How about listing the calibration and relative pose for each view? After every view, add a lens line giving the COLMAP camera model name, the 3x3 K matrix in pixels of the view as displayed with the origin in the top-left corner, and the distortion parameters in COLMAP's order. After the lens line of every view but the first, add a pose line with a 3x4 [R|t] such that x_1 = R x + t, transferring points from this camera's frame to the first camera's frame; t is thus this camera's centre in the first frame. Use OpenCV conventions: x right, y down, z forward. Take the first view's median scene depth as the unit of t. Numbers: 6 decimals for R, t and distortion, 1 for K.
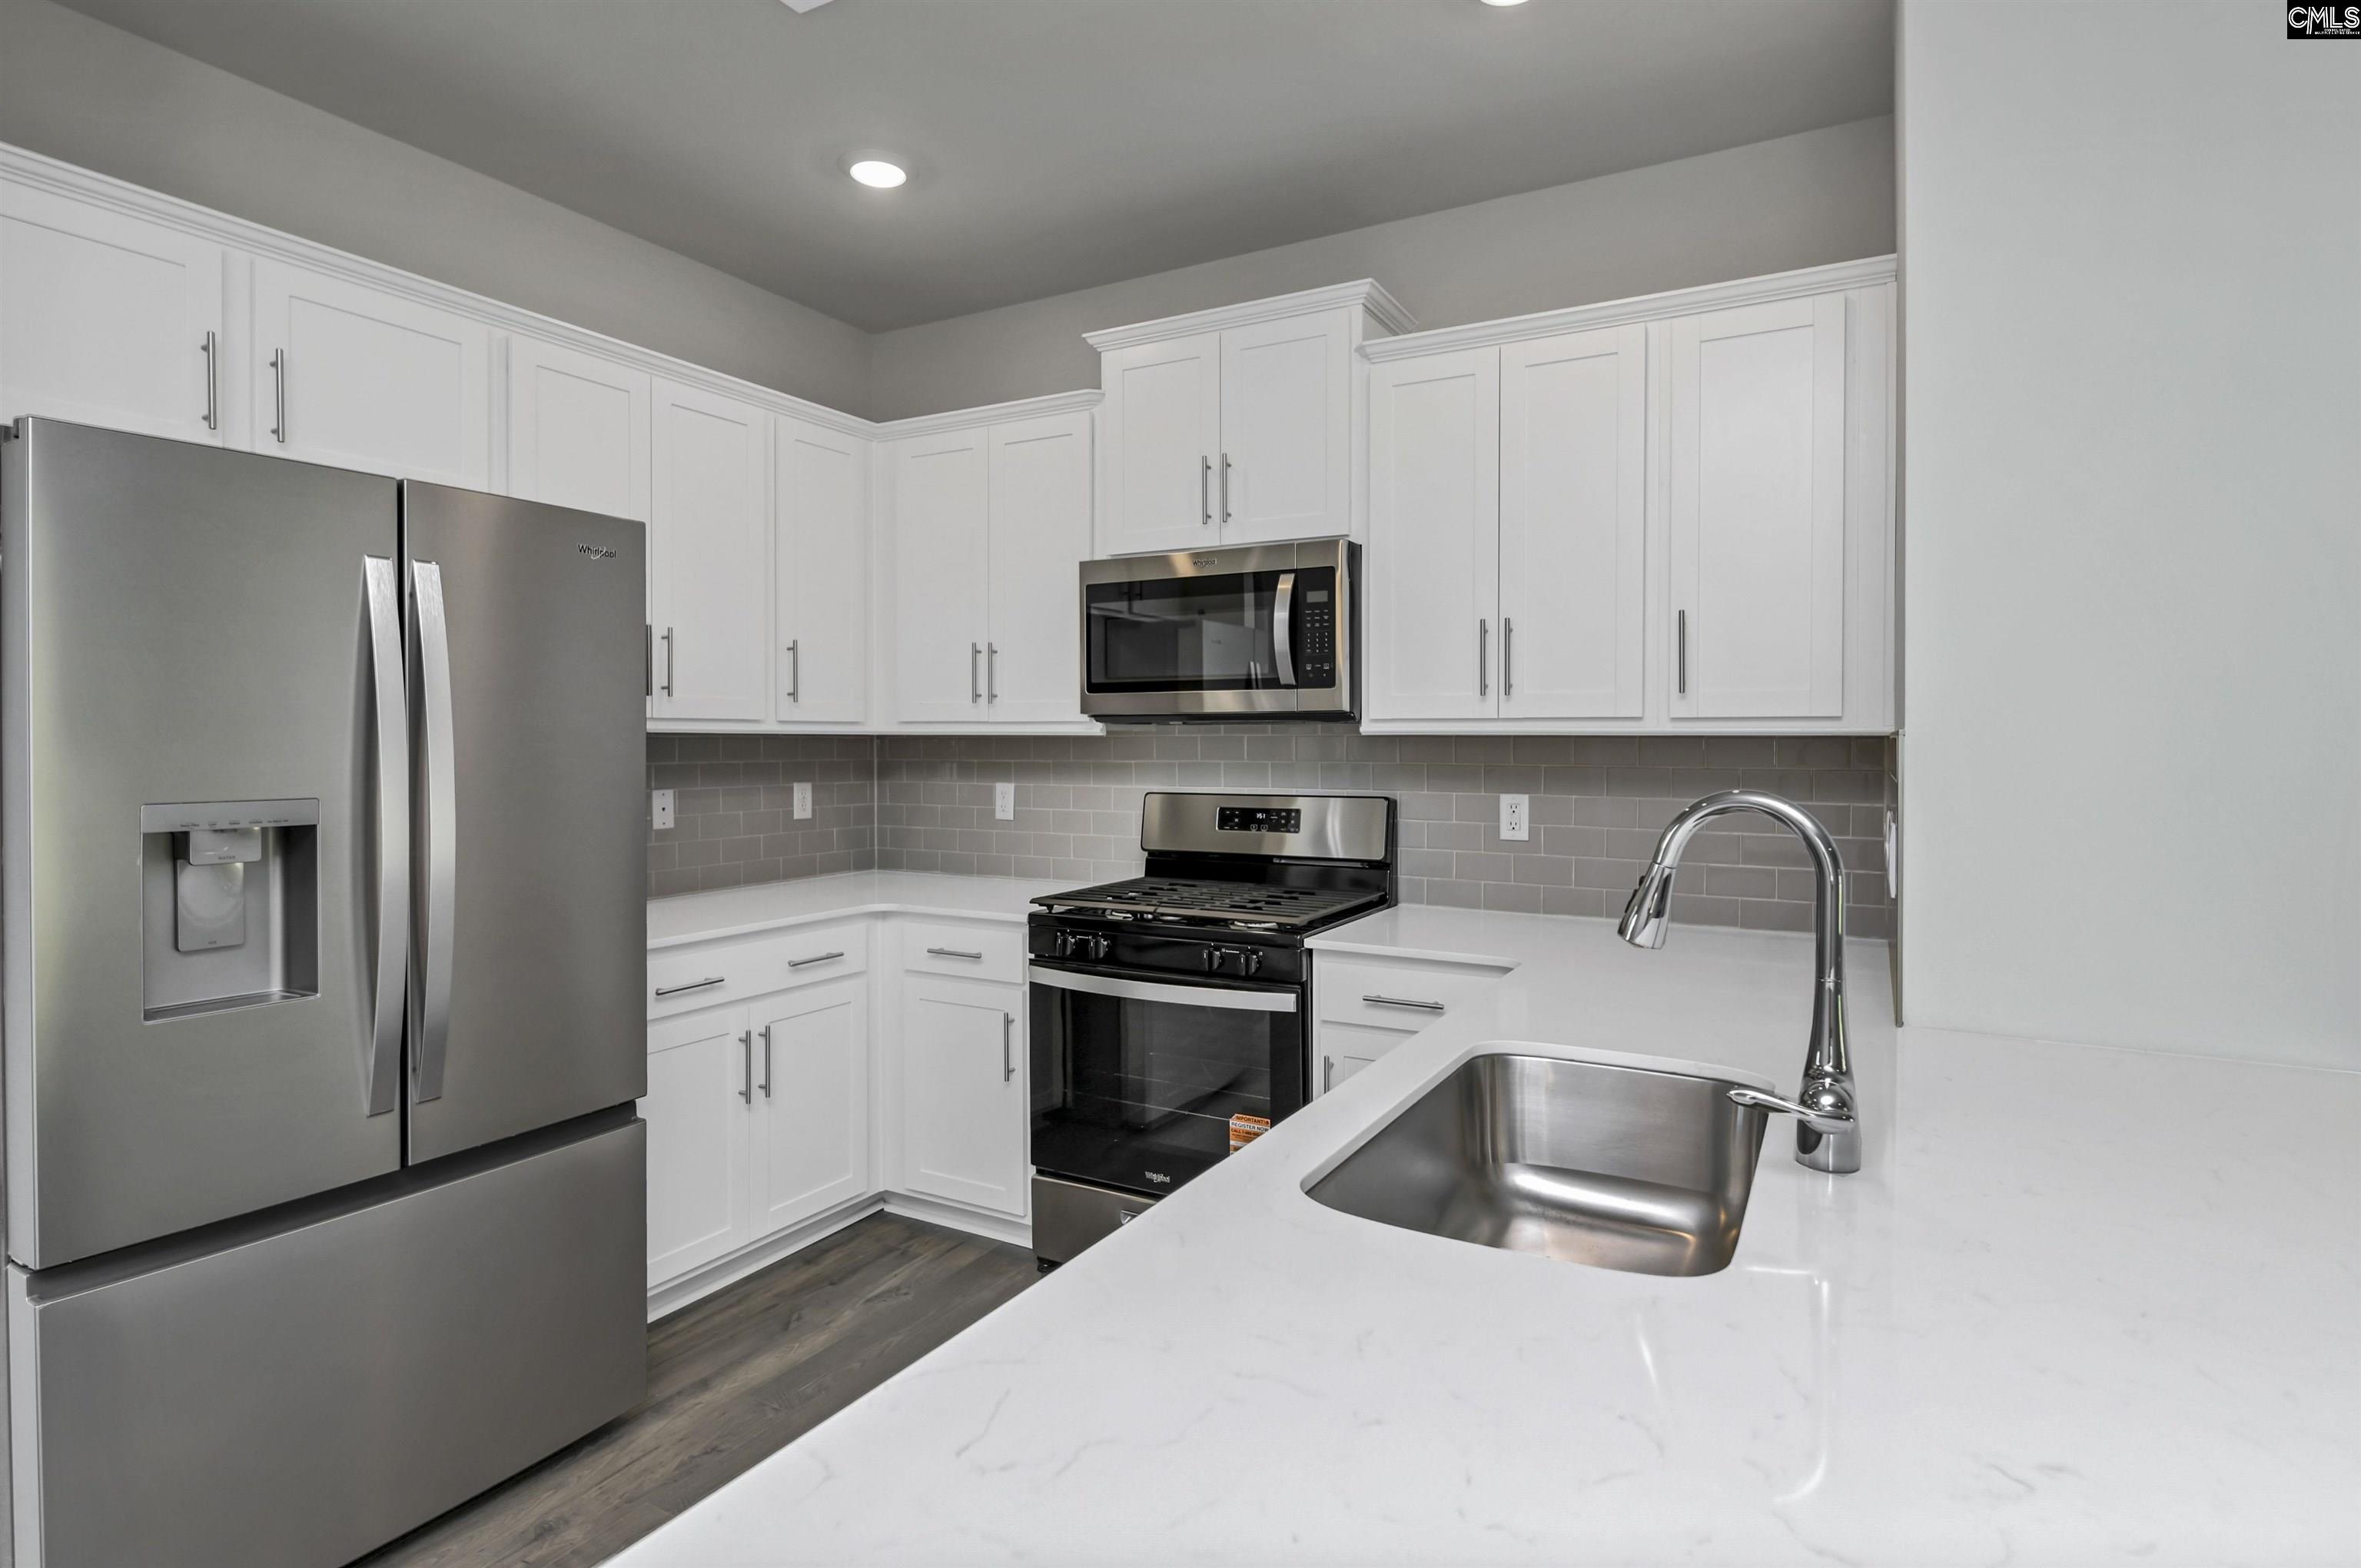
lens RADIAL K [[1210.7, 0, 1073.5], [0, 1210.7, 767.2], [0, 0, 1]] dist [-0.006282, -0.003551]
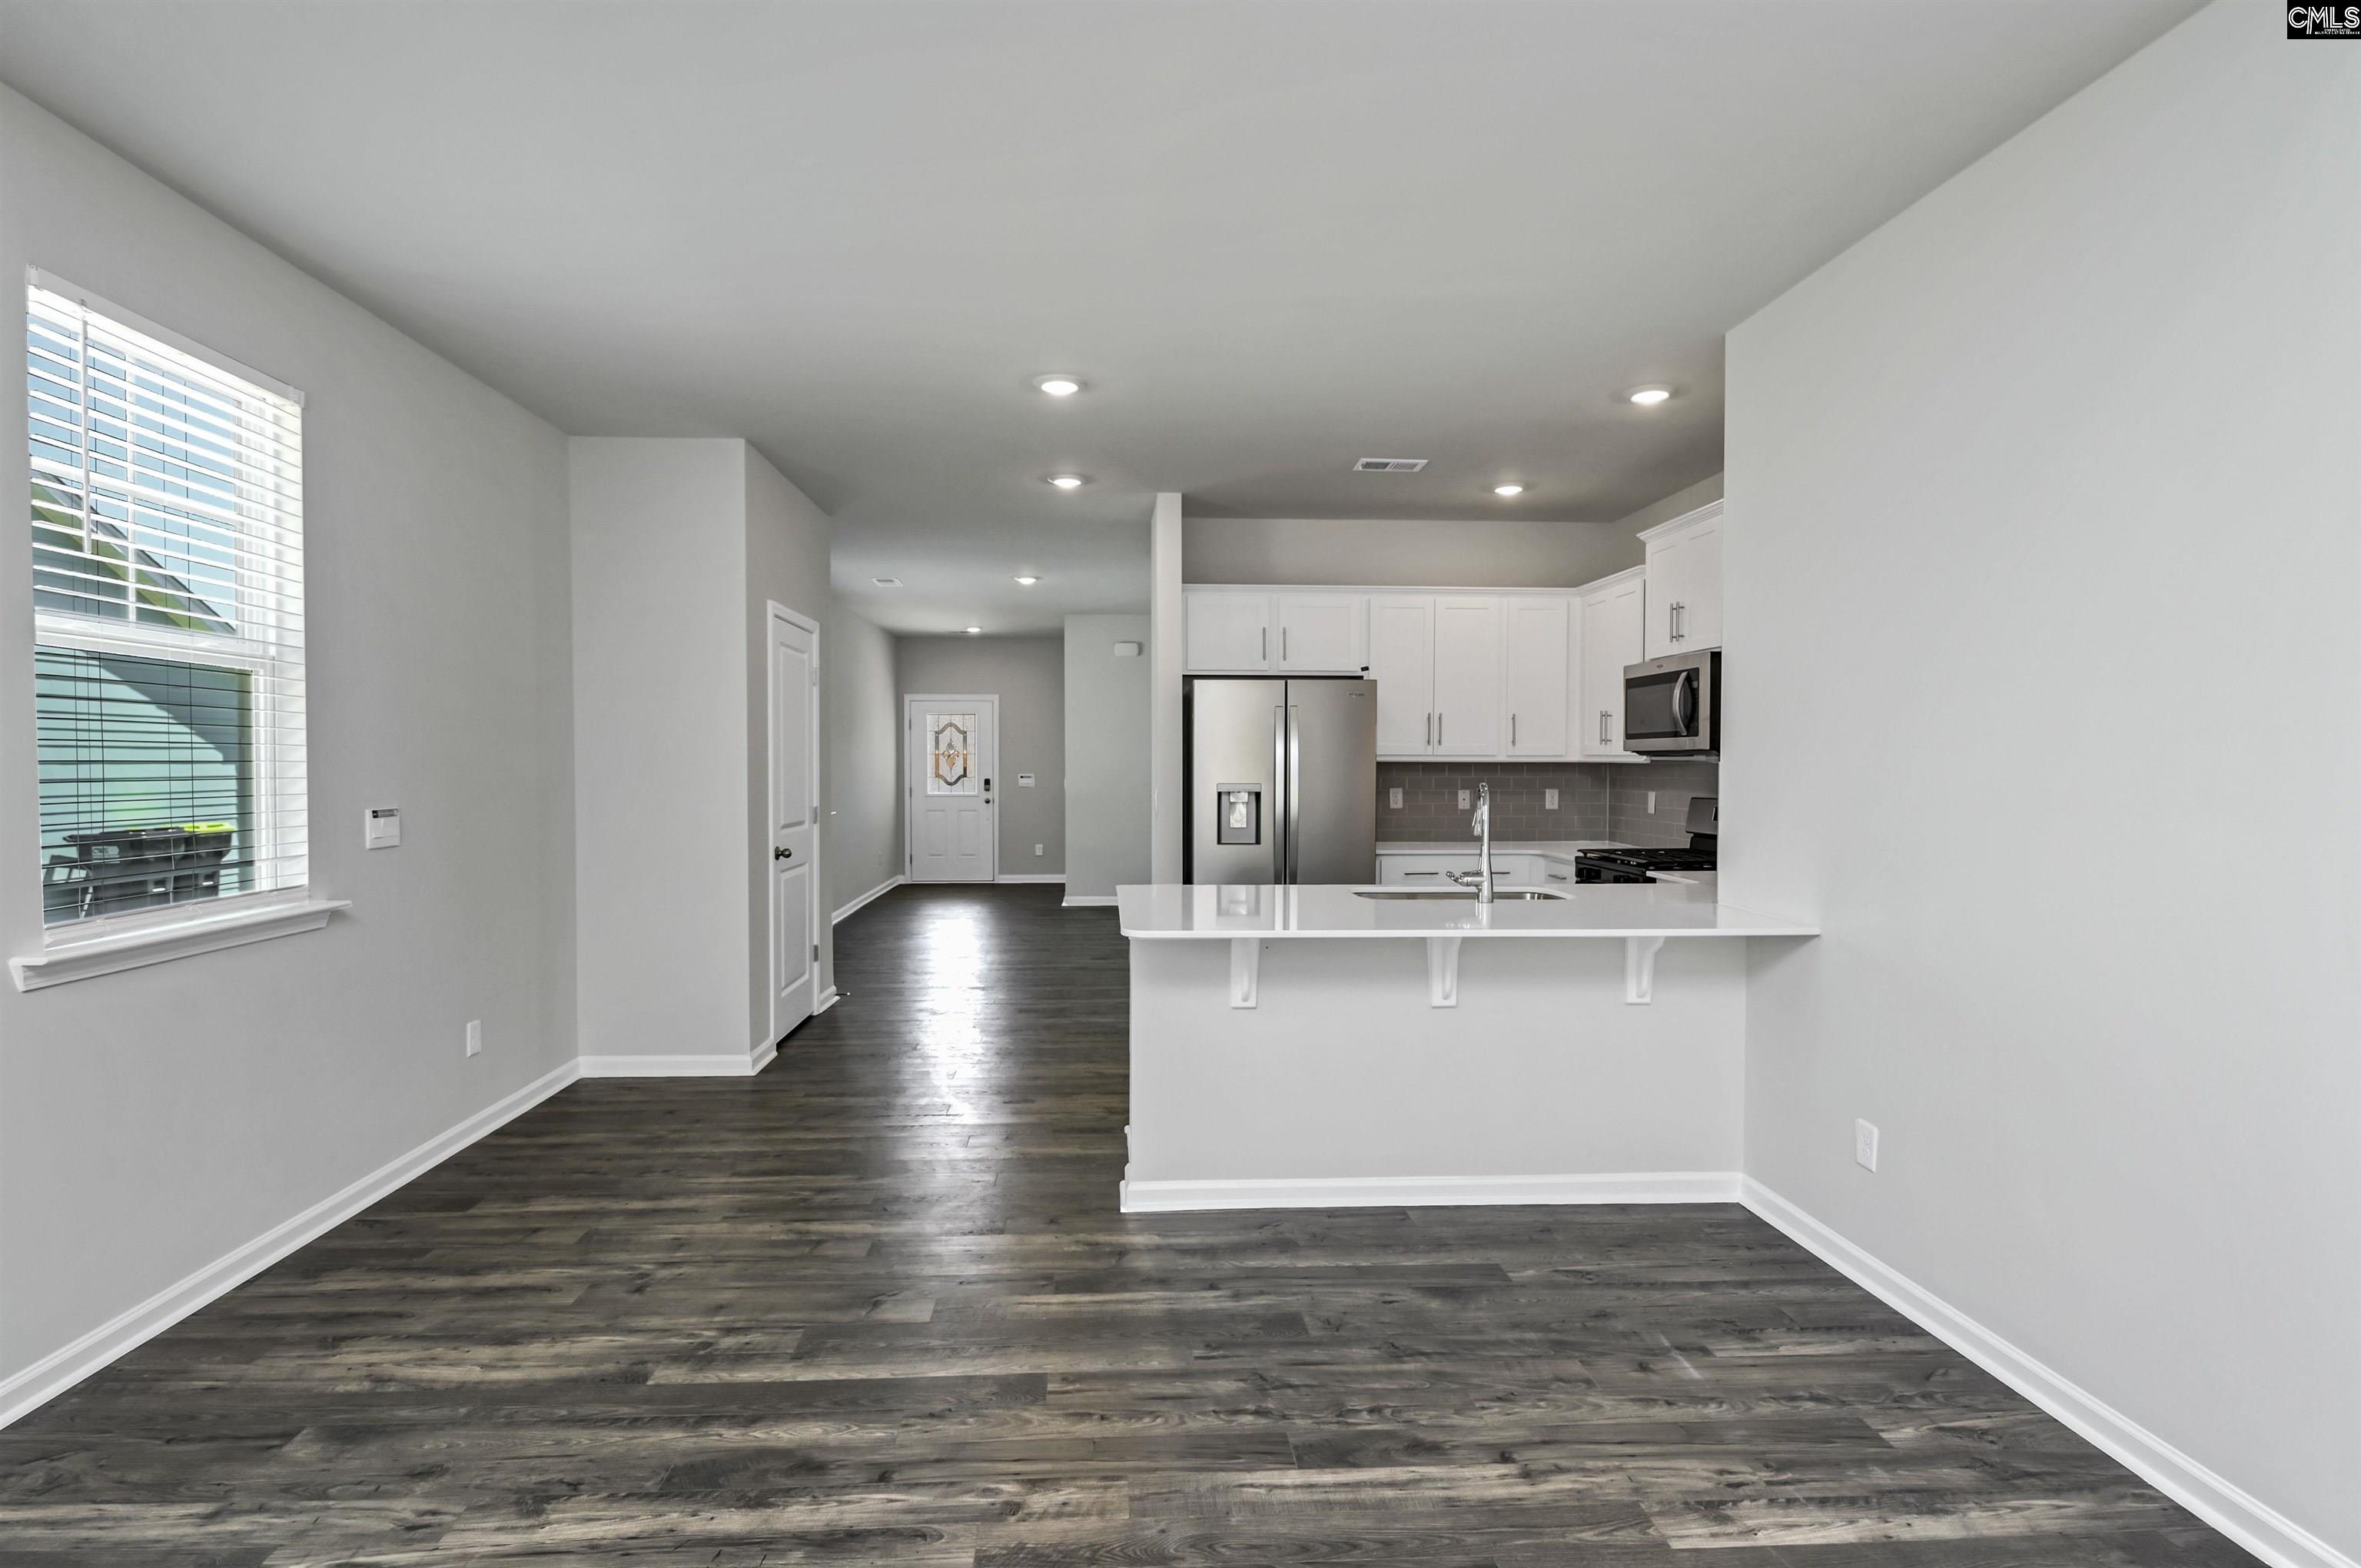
lens RADIAL K [[1146.1, 0, 1171.8], [0, 1146.1, 811.4], [0, 0, 1]] dist [-0.005268, 0.000489]
pose [[0.568241, 0.033292, -0.822188, 1.094034], [-0.015983, 0.999439, 0.029423, 0.006782], [0.822707, -0.003578, 0.568455, -0.550453]]
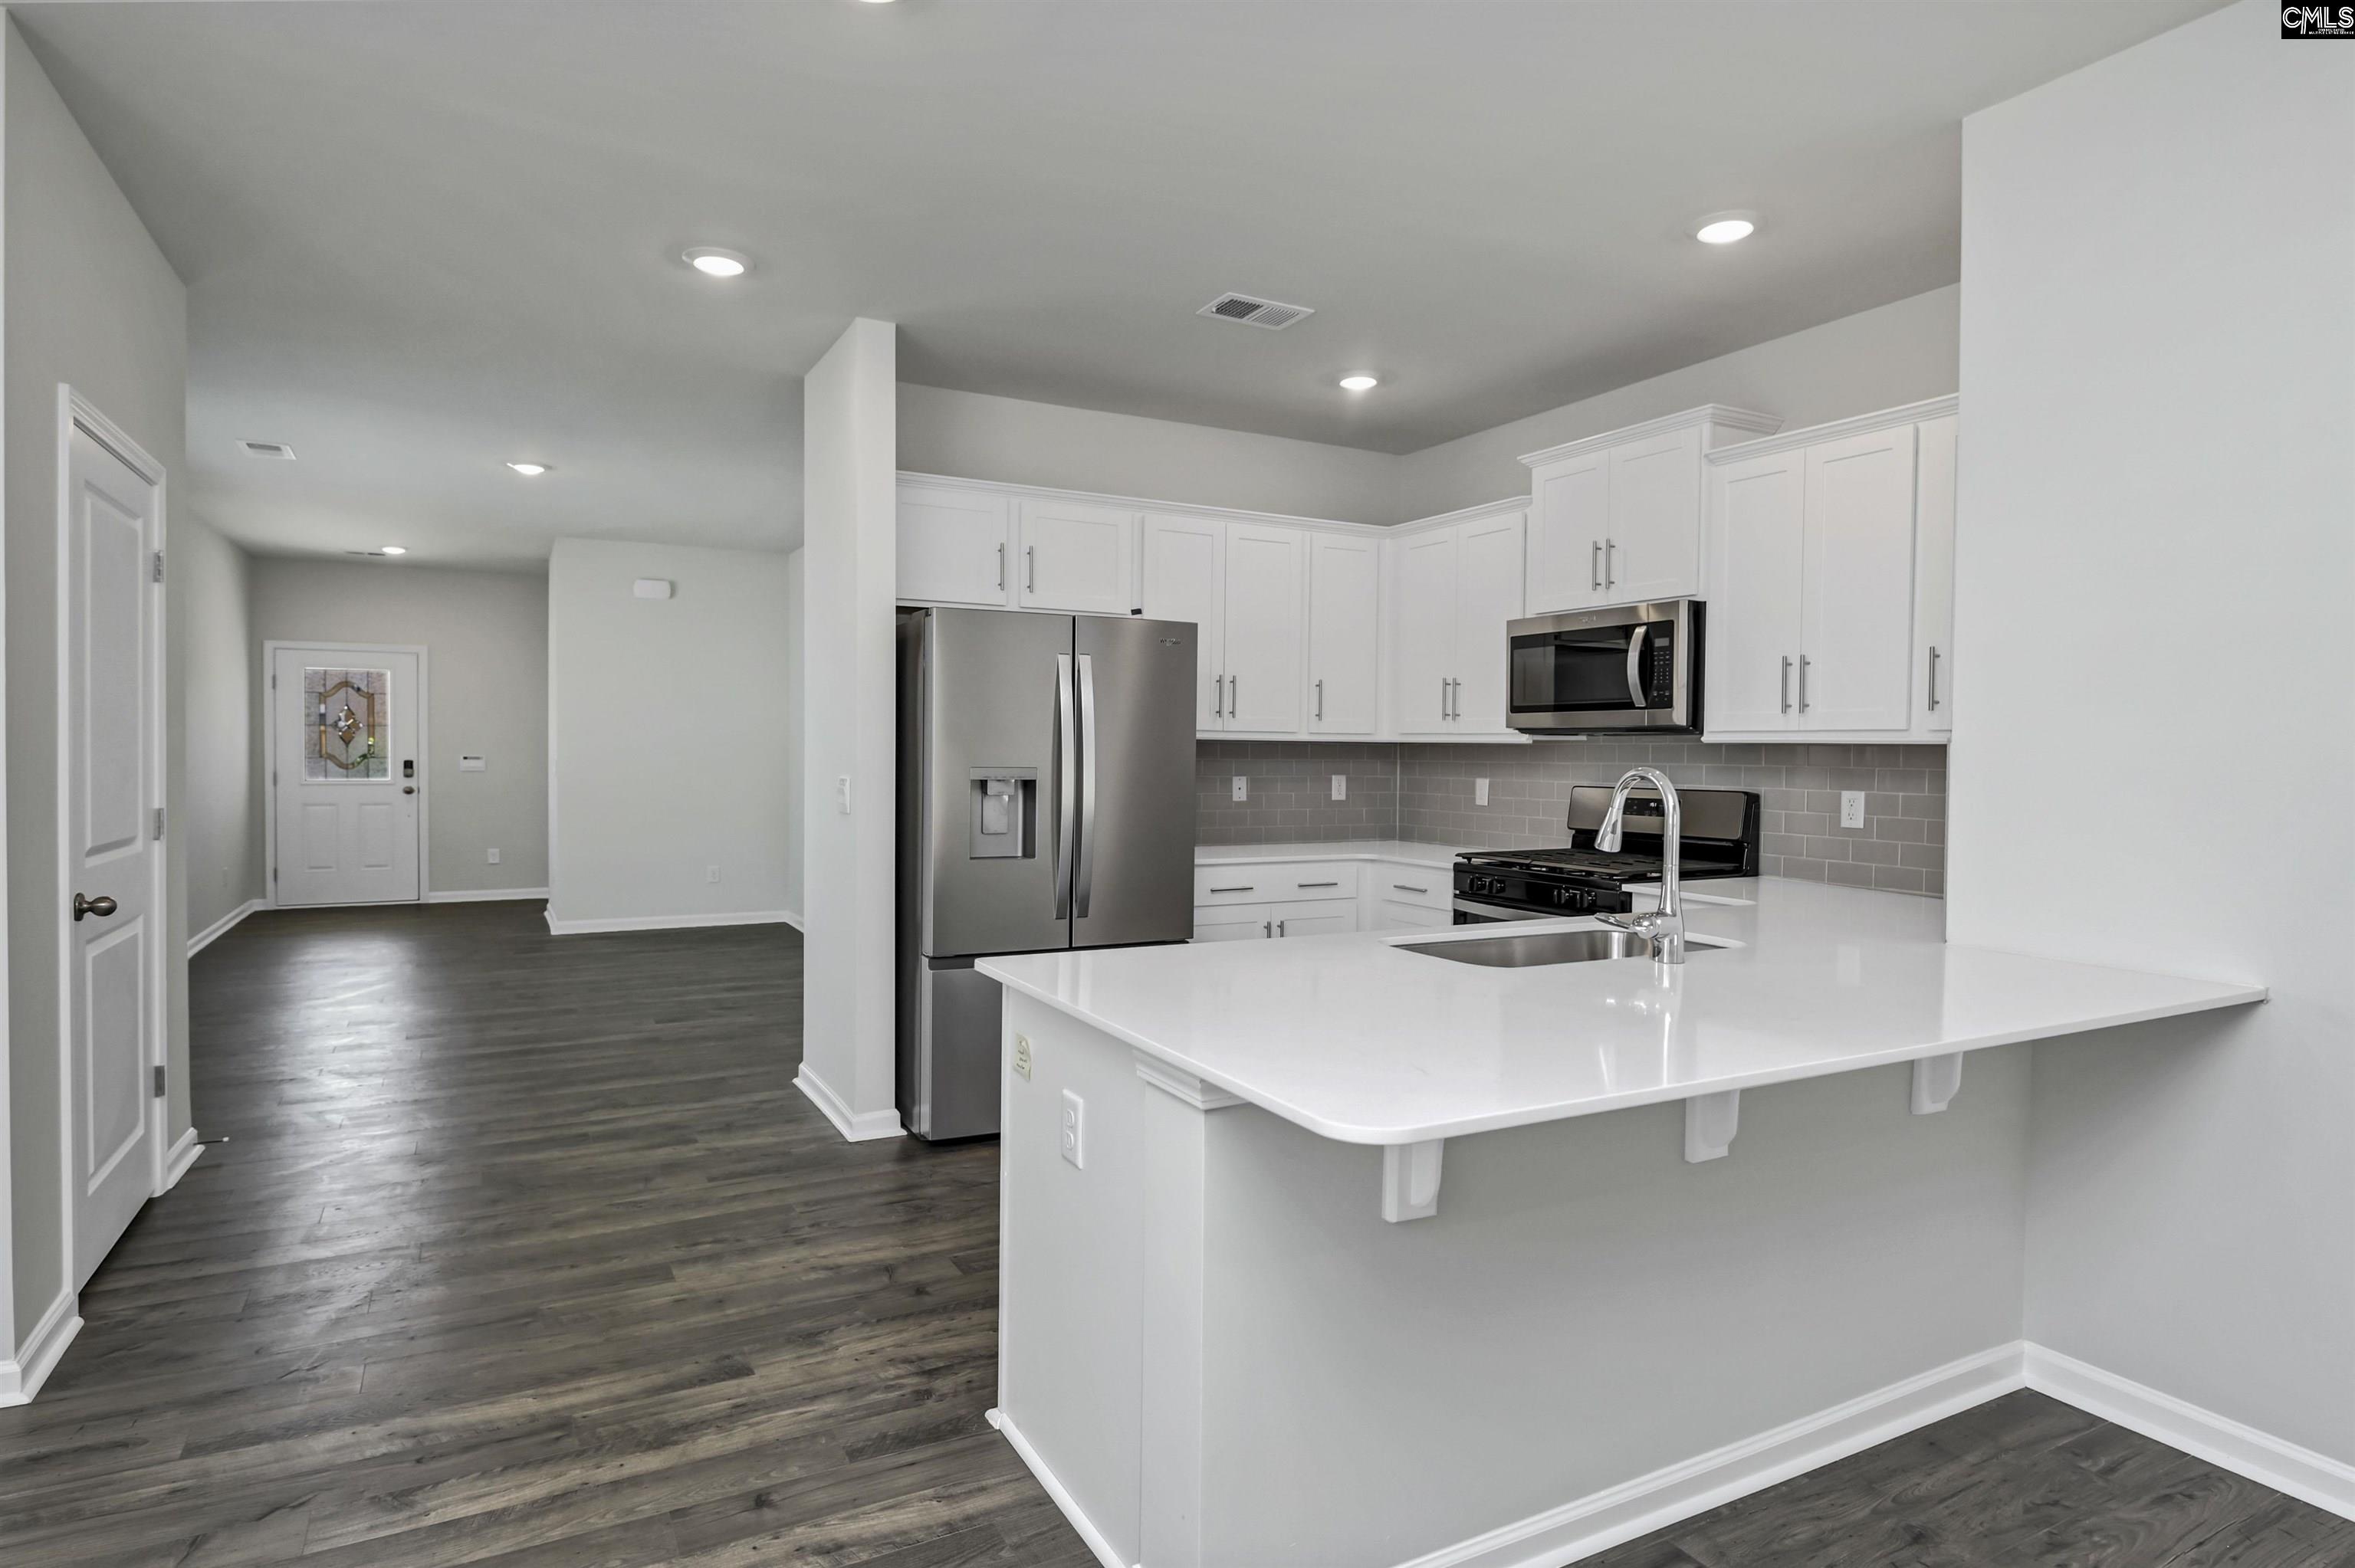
lens RADIAL K [[1128.2, 0, 1162.5], [0, 1128.2, 782.8], [0, 0, 1]] dist [-0.002495, -0.004163]
pose [[0.879924, 0.021167, -0.474642, 0.298769], [-0.018788, 0.999776, 0.009757, 0.016196], [0.474742, 0.000332, 0.880125, -0.378154]]
